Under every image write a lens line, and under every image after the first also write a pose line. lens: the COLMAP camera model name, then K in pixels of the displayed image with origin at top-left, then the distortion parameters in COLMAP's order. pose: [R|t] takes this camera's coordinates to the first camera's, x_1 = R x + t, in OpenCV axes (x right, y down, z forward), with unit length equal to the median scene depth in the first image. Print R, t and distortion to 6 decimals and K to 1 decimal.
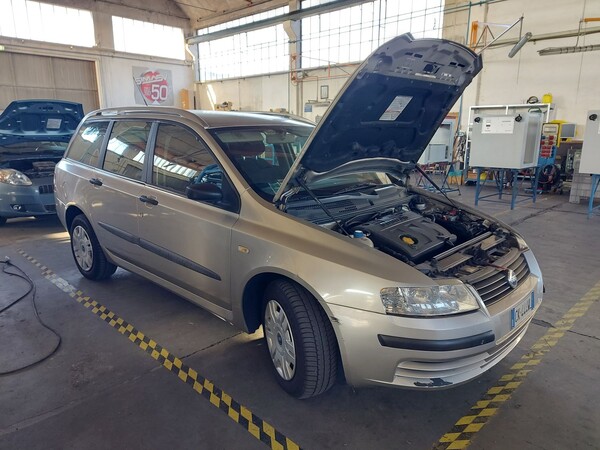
lens RADIAL K [[441.8, 0, 299.5], [0, 441.8, 222.5], [0, 0, 1]] dist [0.044403, -0.018578]
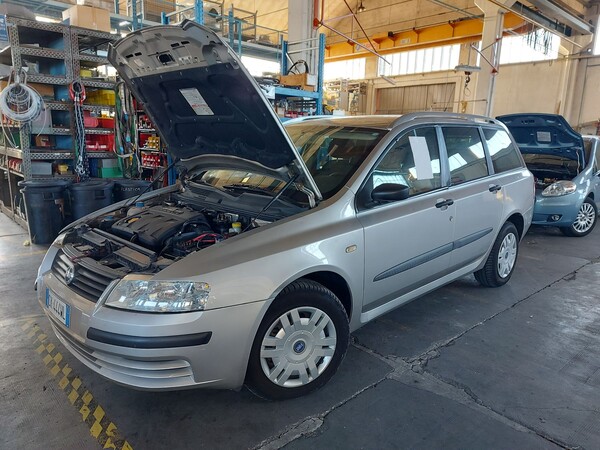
lens RADIAL K [[441.8, 0, 302.4], [0, 441.8, 227.3], [0, 0, 1]] dist [0.044403, -0.018578]
pose [[-0.055660, 0.194062, -0.979409, 1.164614], [-0.237679, 0.950156, 0.201773, -0.238480], [0.969748, 0.244016, -0.006762, 1.250165]]
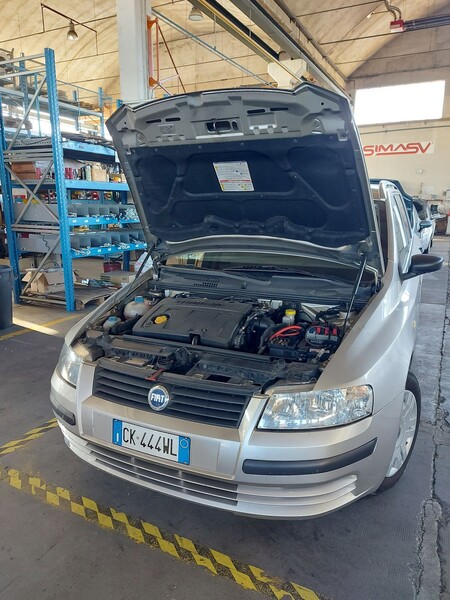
lens RADIAL K [[441.8, 0, 224.8], [0, 441.8, 300.8], [0, 0, 1]] dist [0.044403, -0.018578]
pose [[0.286362, 0.204860, -0.935964, 1.010418], [-0.199251, 0.968250, 0.150965, -0.146509], [0.937174, 0.143262, 0.318089, 0.722354]]
